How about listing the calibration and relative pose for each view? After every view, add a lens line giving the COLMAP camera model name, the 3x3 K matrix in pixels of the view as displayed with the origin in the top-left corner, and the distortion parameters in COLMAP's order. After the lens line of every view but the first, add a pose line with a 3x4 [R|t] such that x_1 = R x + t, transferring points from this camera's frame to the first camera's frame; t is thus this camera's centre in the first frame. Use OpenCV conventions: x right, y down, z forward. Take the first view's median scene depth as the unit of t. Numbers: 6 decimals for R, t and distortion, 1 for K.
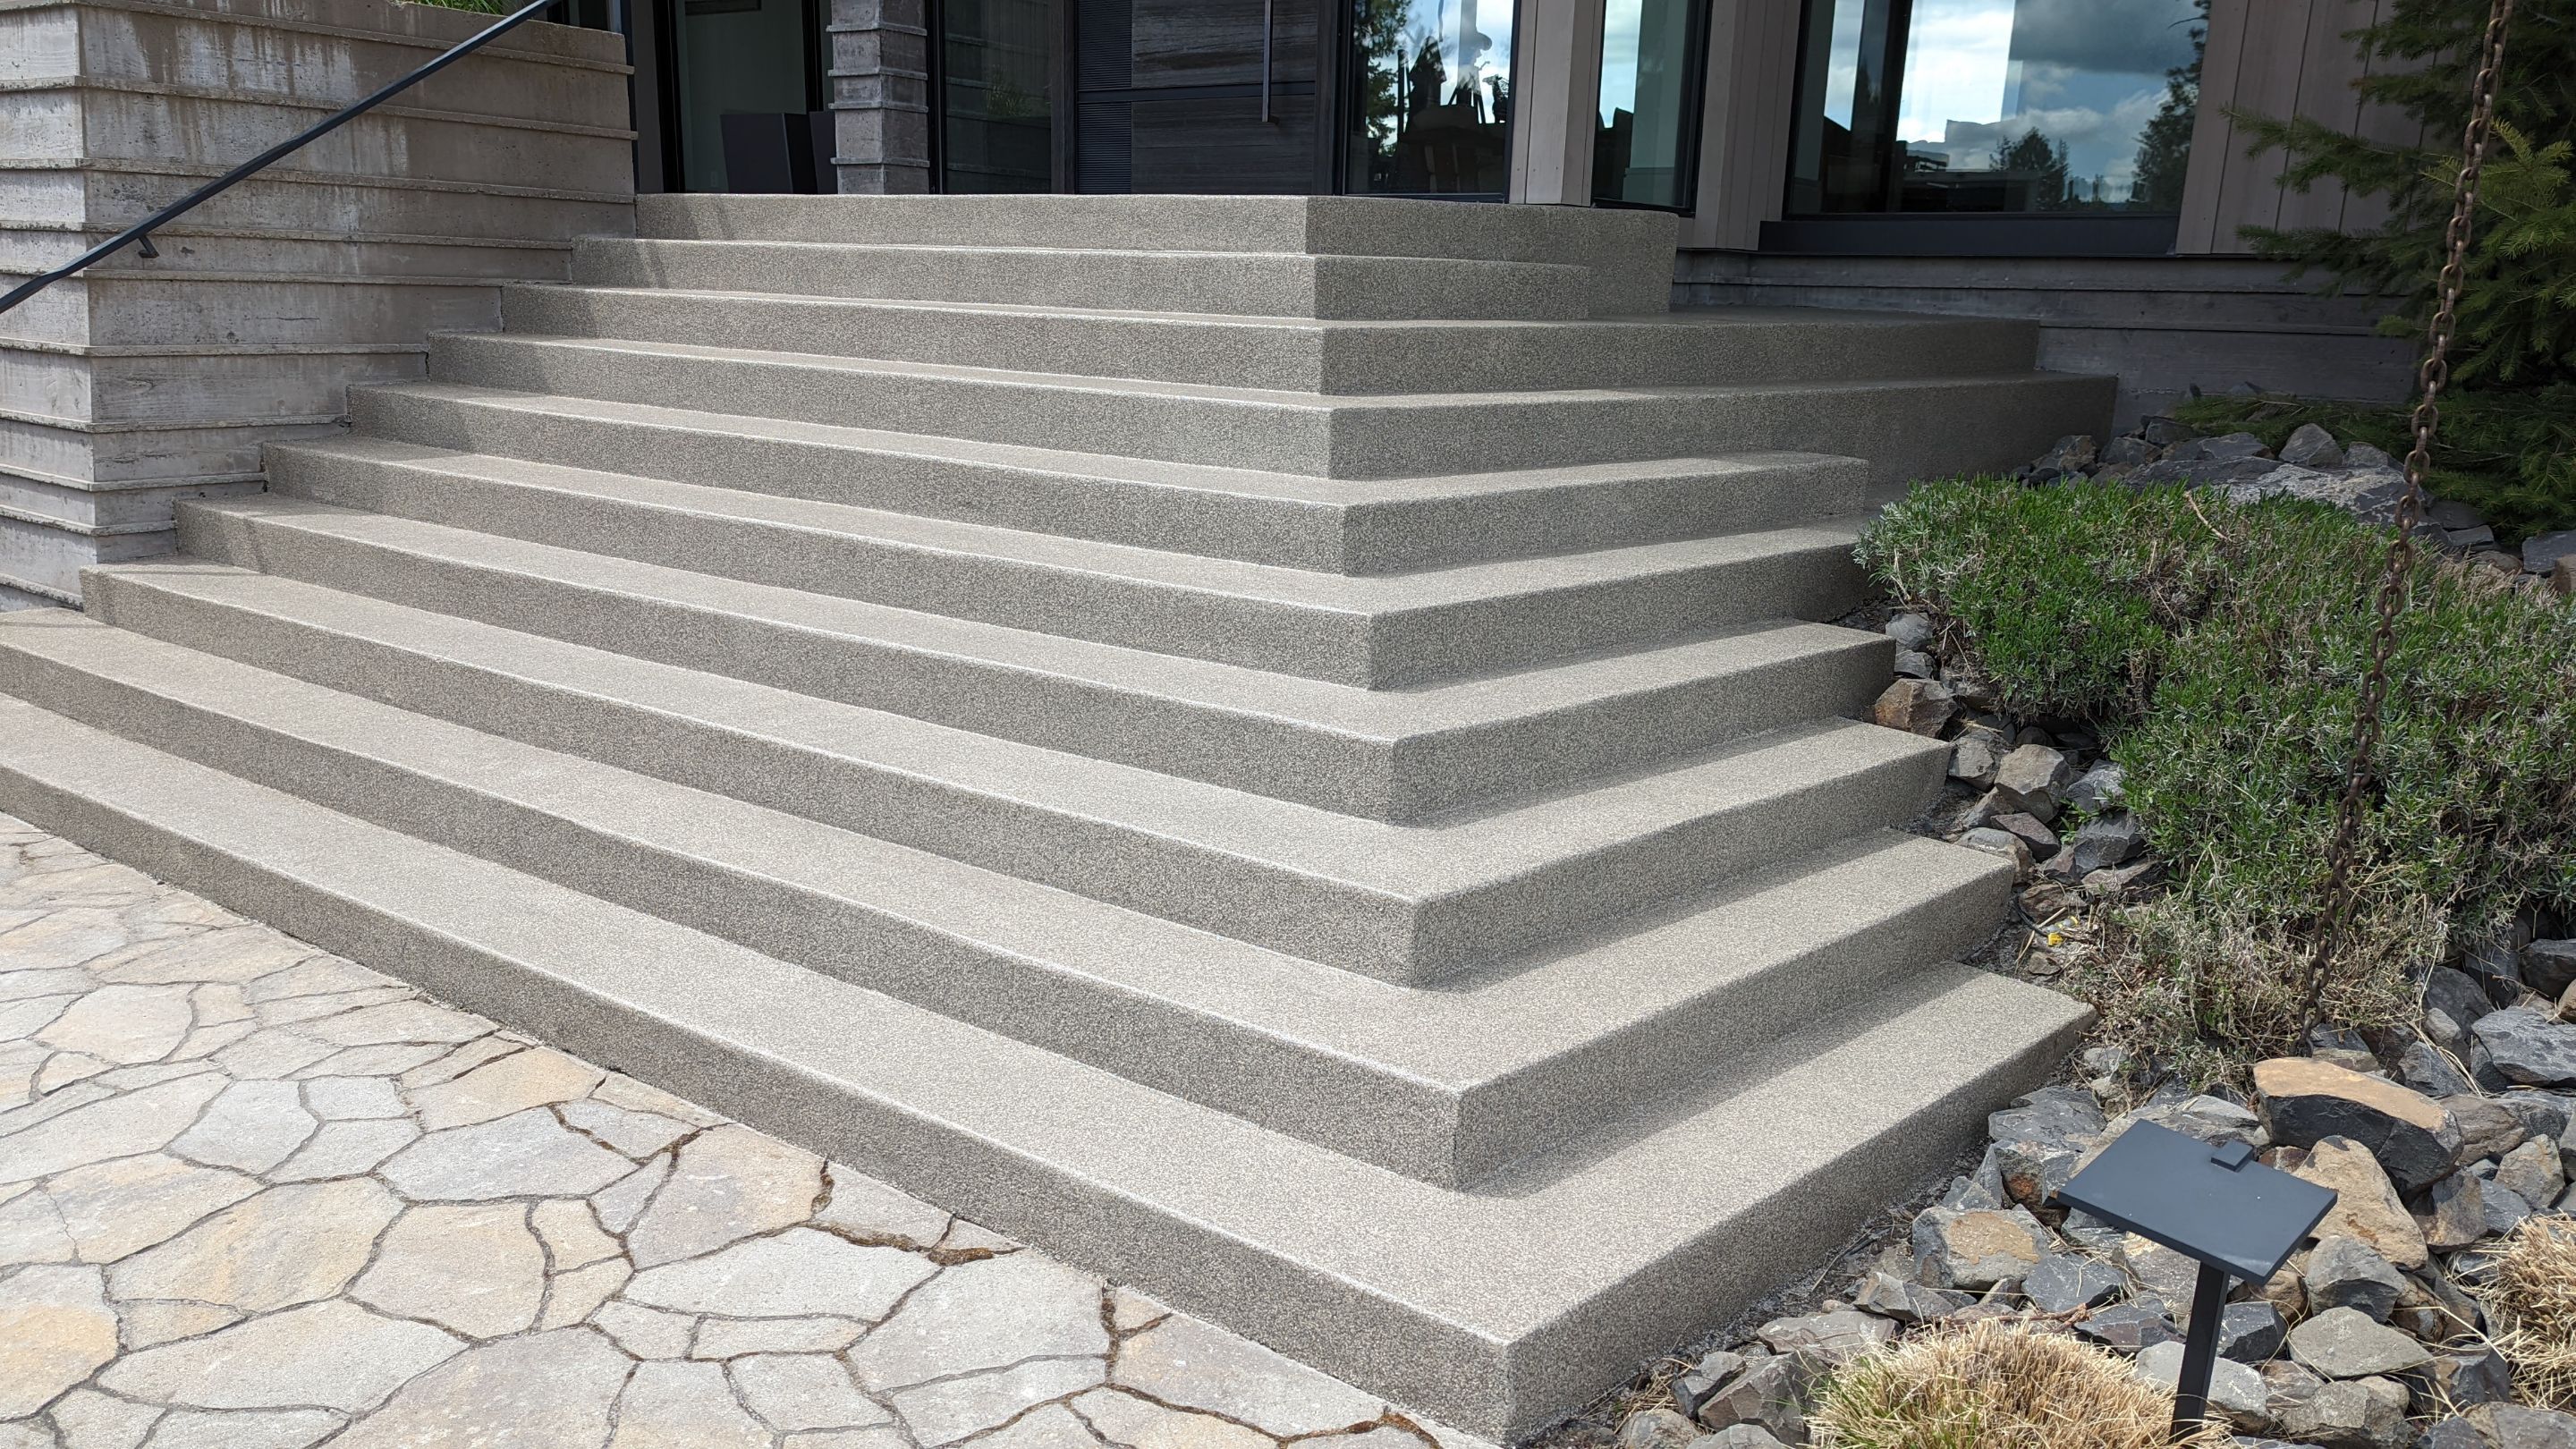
lens RADIAL K [[1838.0, 0, 1269.6], [0, 1838.0, 718.5], [0, 0, 1]] dist [0.067557, -0.066956]
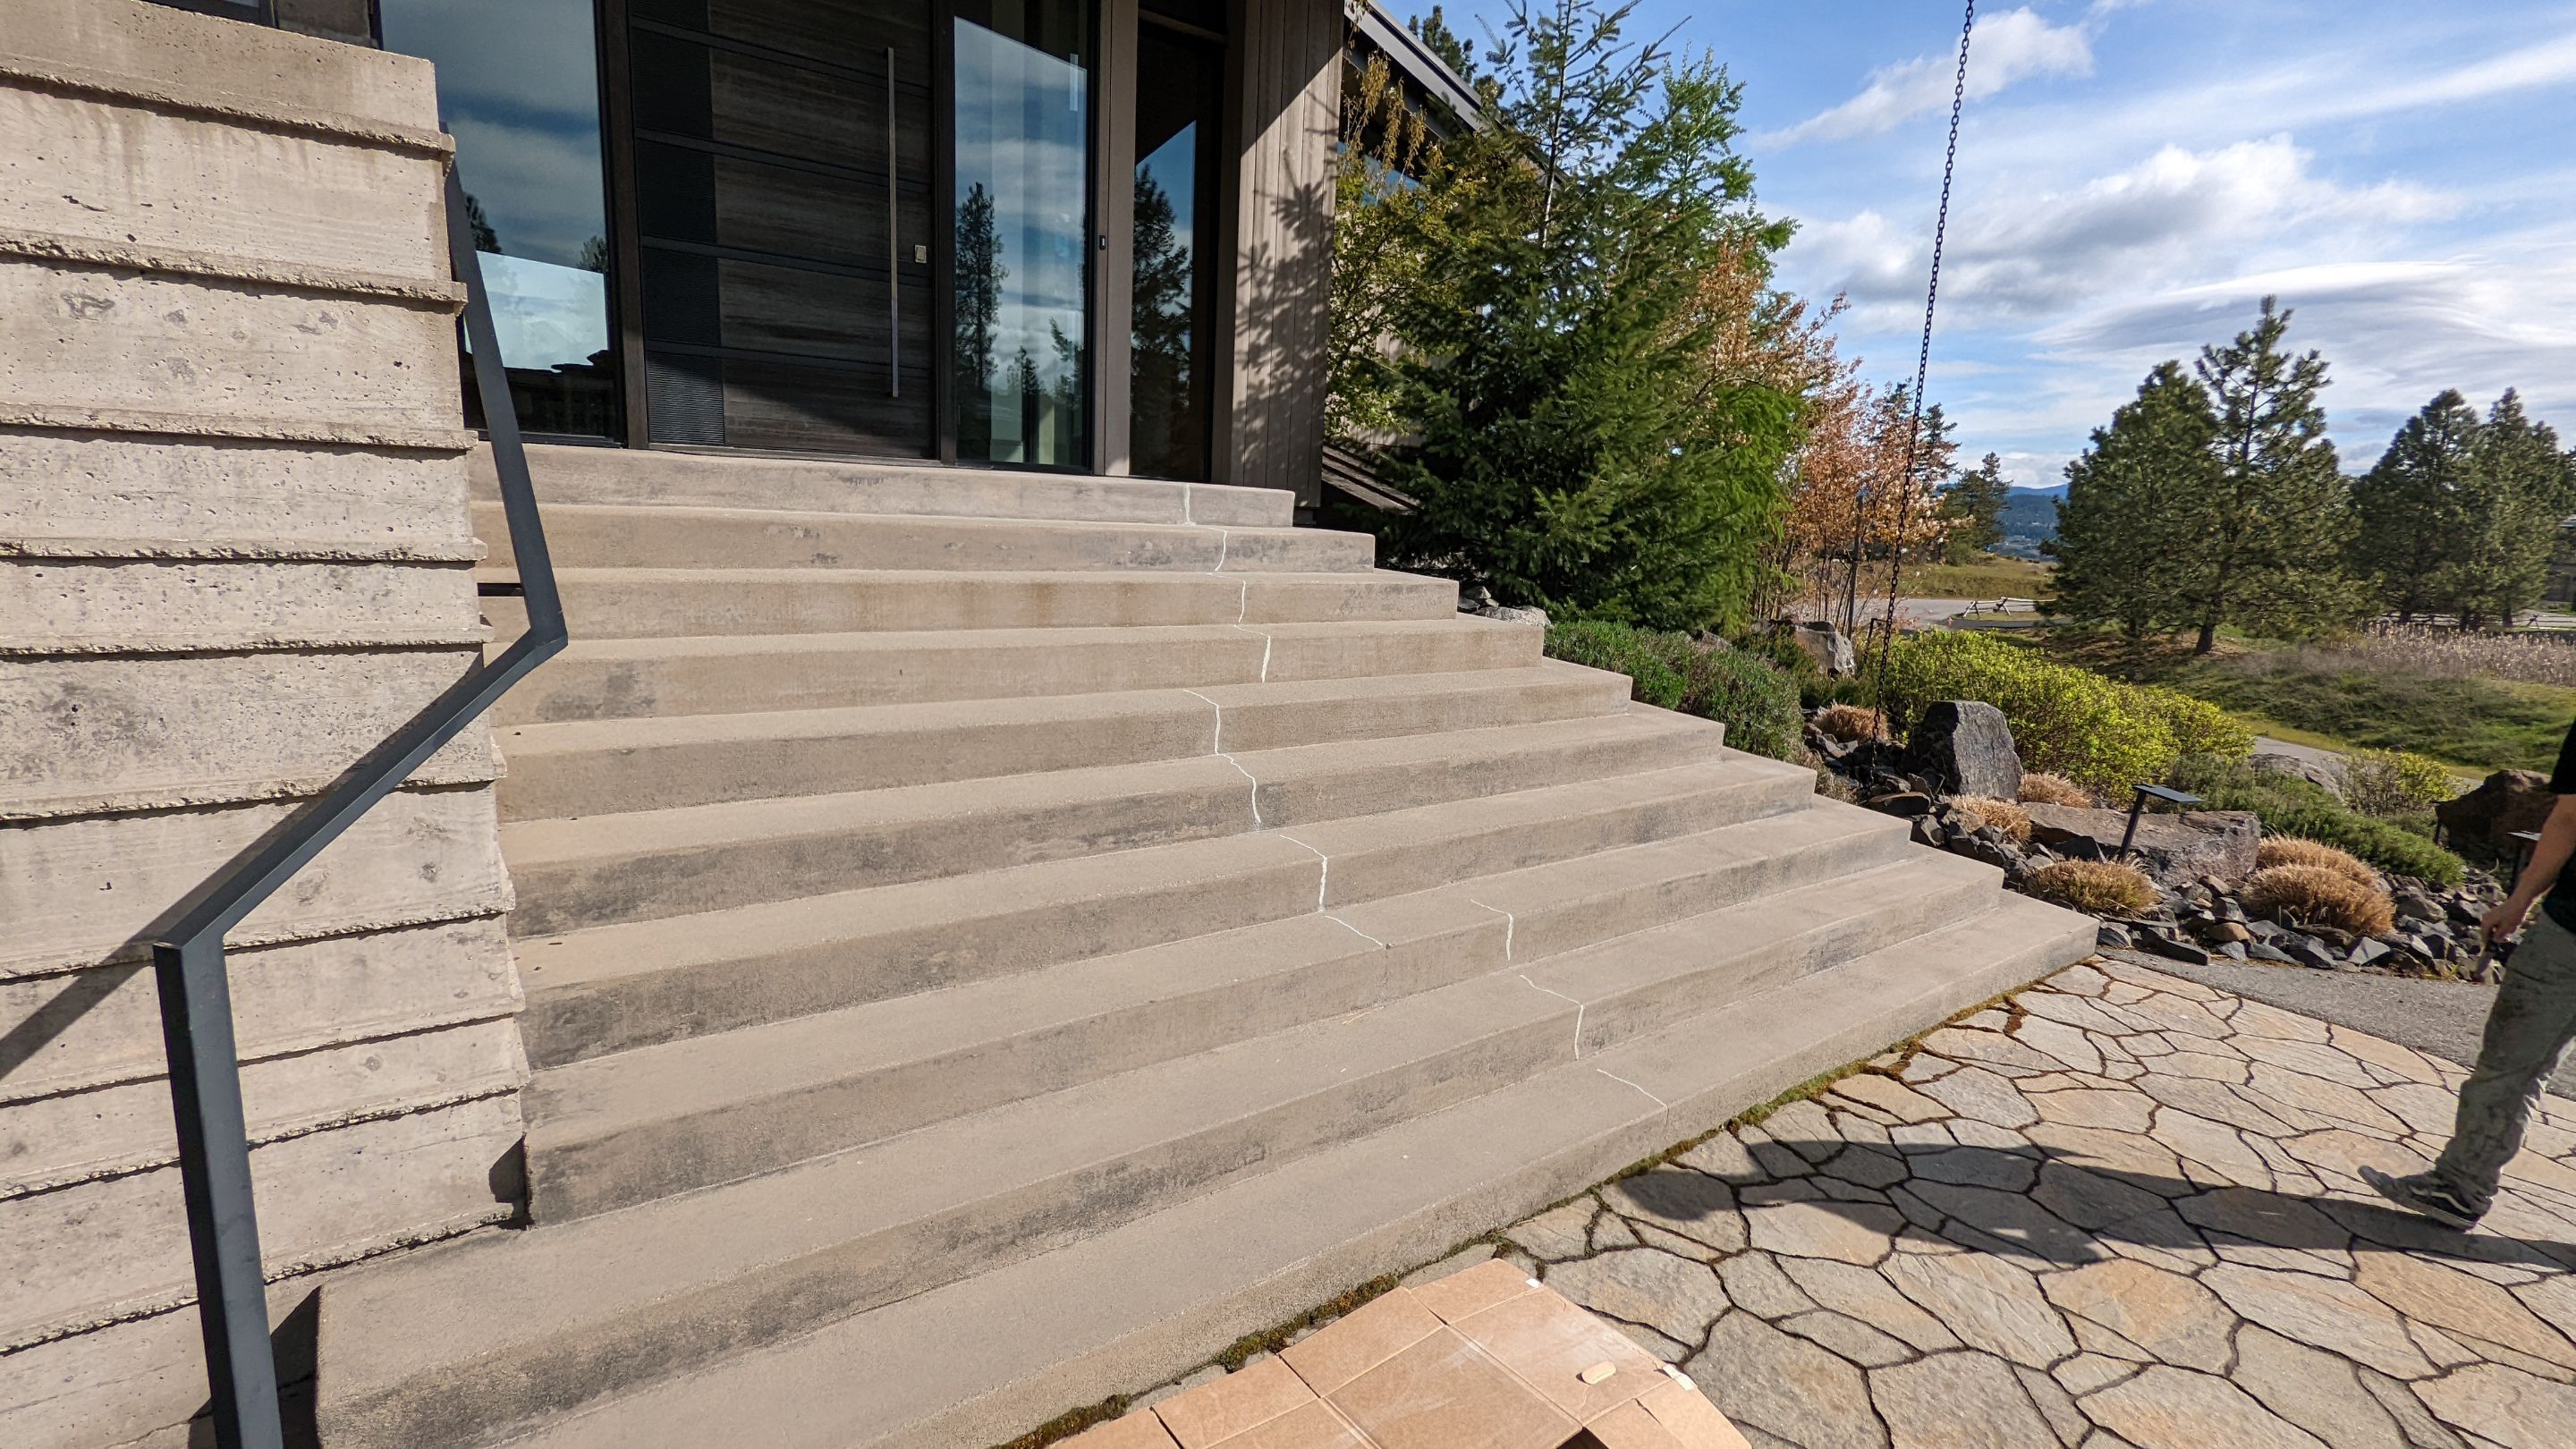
lens RADIAL K [[1223.3, 0, 1295.5], [0, 1223.3, 725.5], [0, 0, 1]] dist [-0.000858, 0.001079]
pose [[0.291478, -0.184761, 0.938565, -0.896317], [0.179551, 0.974298, 0.136035, -0.215039], [-0.939575, 0.128870, 0.317160, 0.649884]]
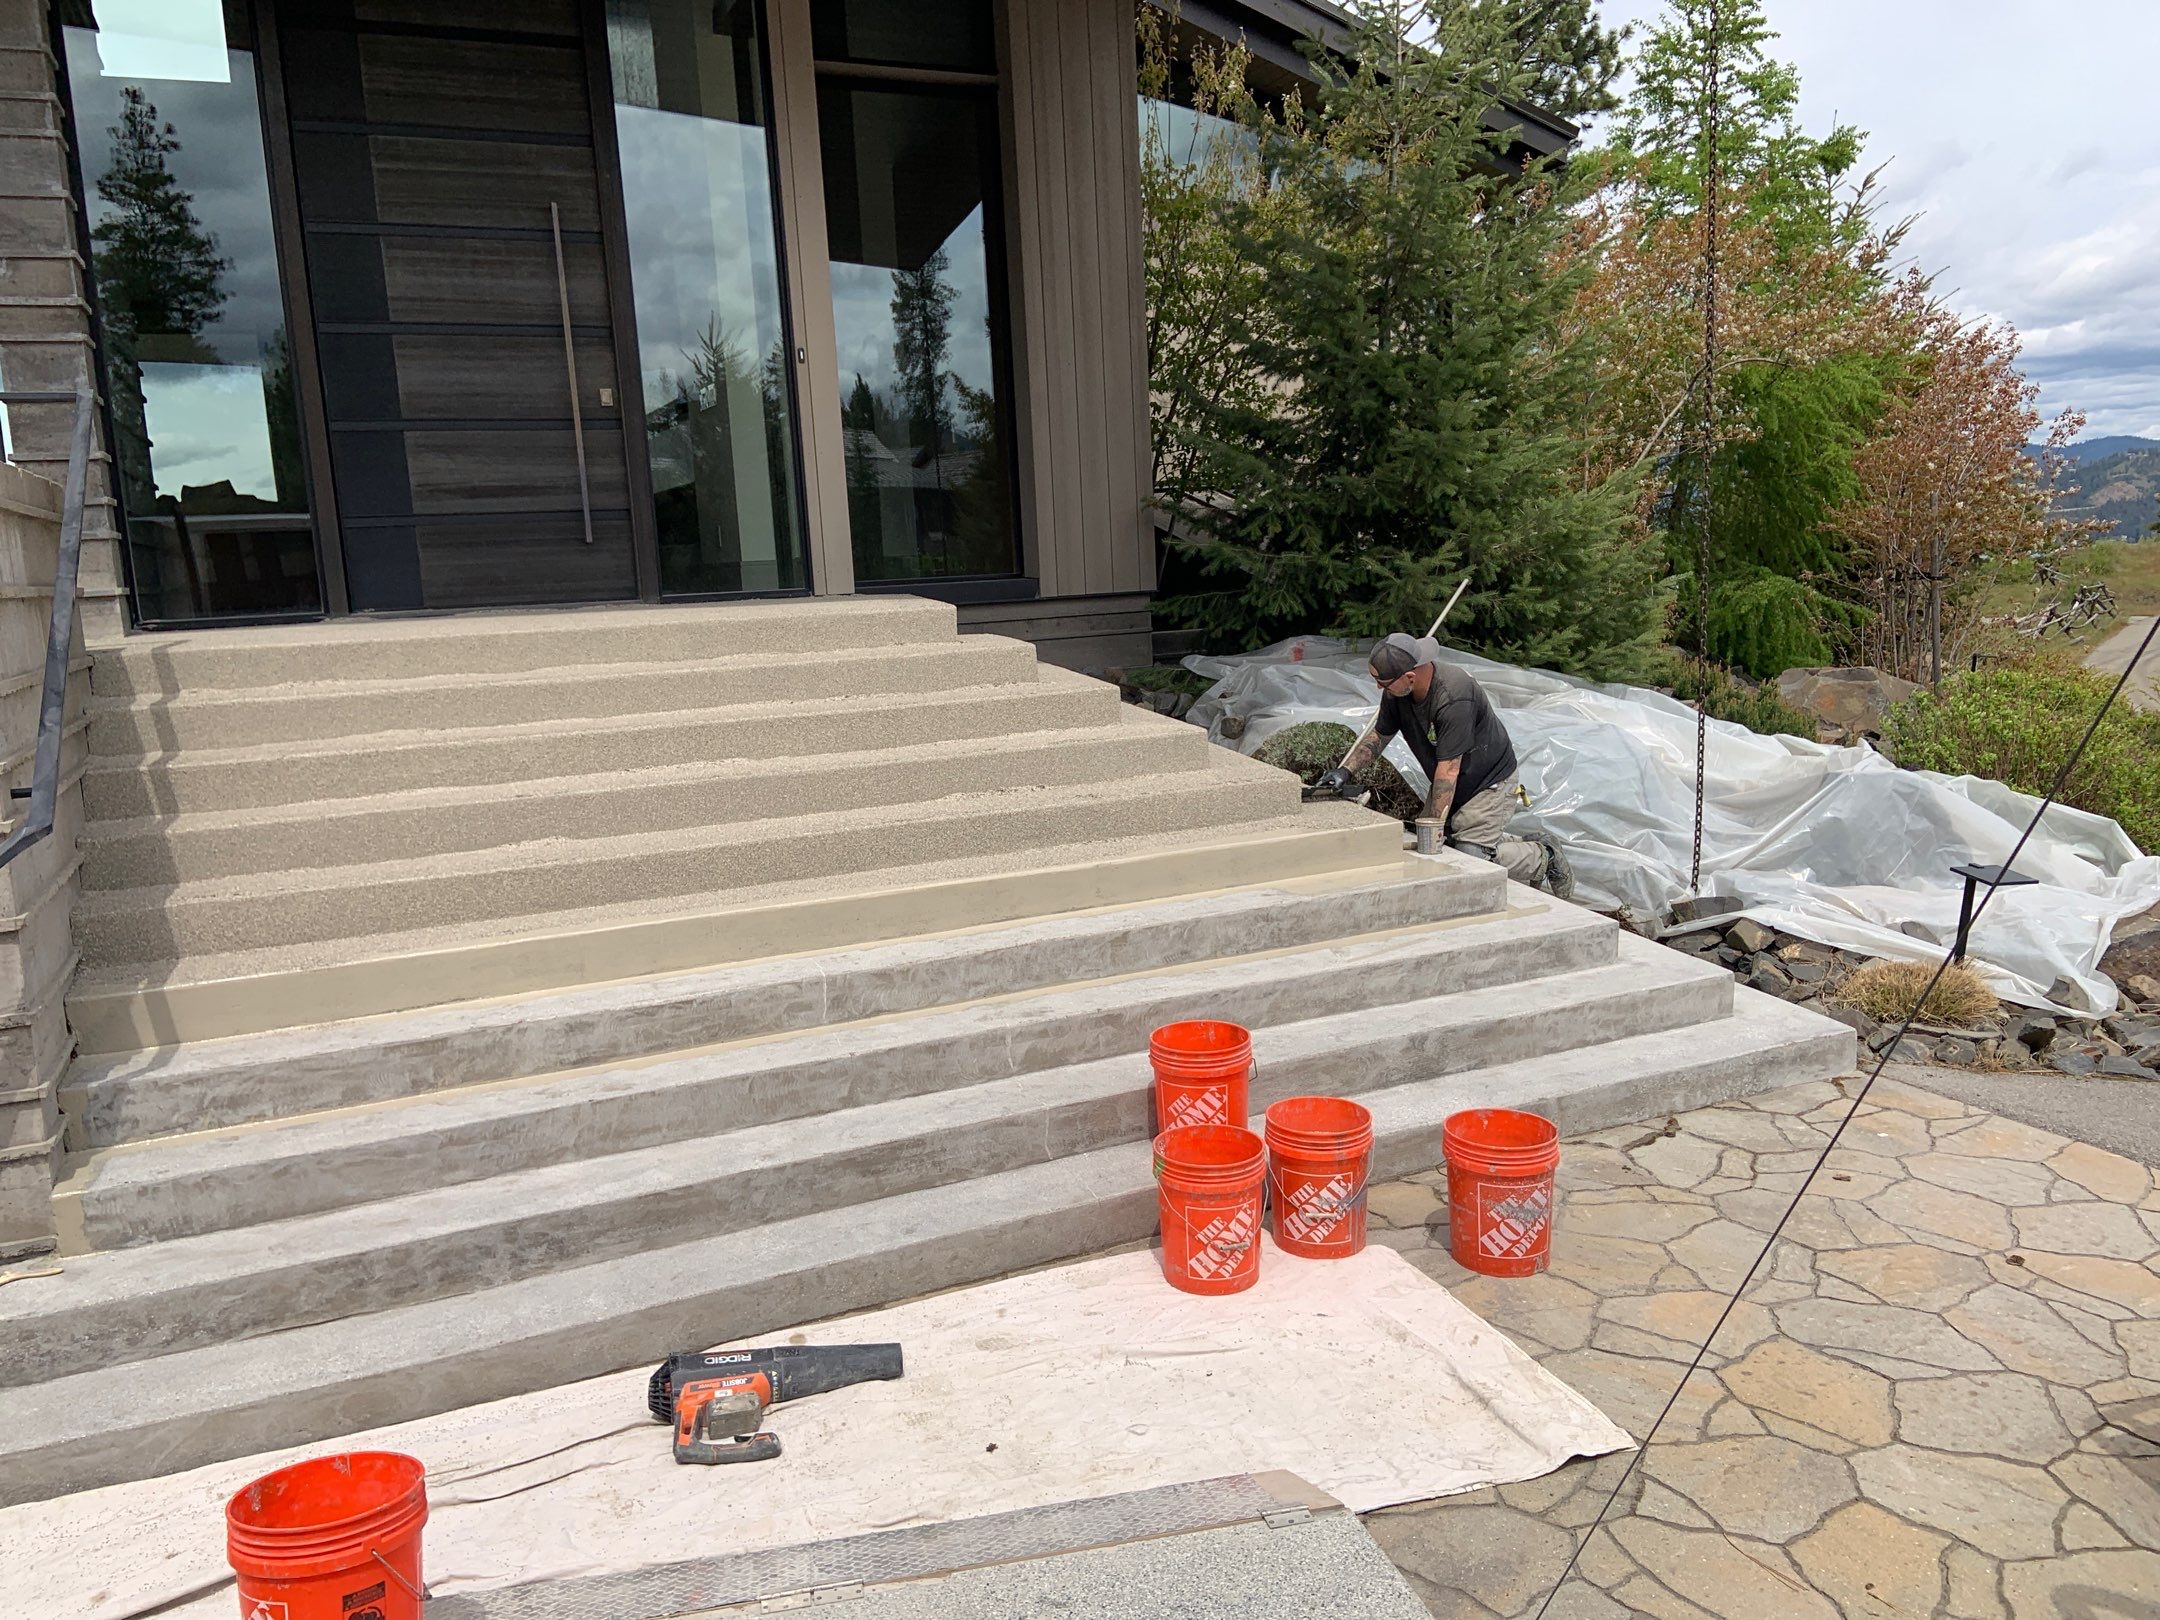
lens RADIAL K [[1625.5, 0, 1078.2], [0, 1625.5, 803.0], [0, 0, 1]] dist [0.097279, -0.113258]
pose [[0.491683, -0.183707, 0.851175, -0.990003], [0.257964, 0.964344, 0.059119, -0.169806], [-0.831687, 0.190505, 0.521541, 0.246326]]
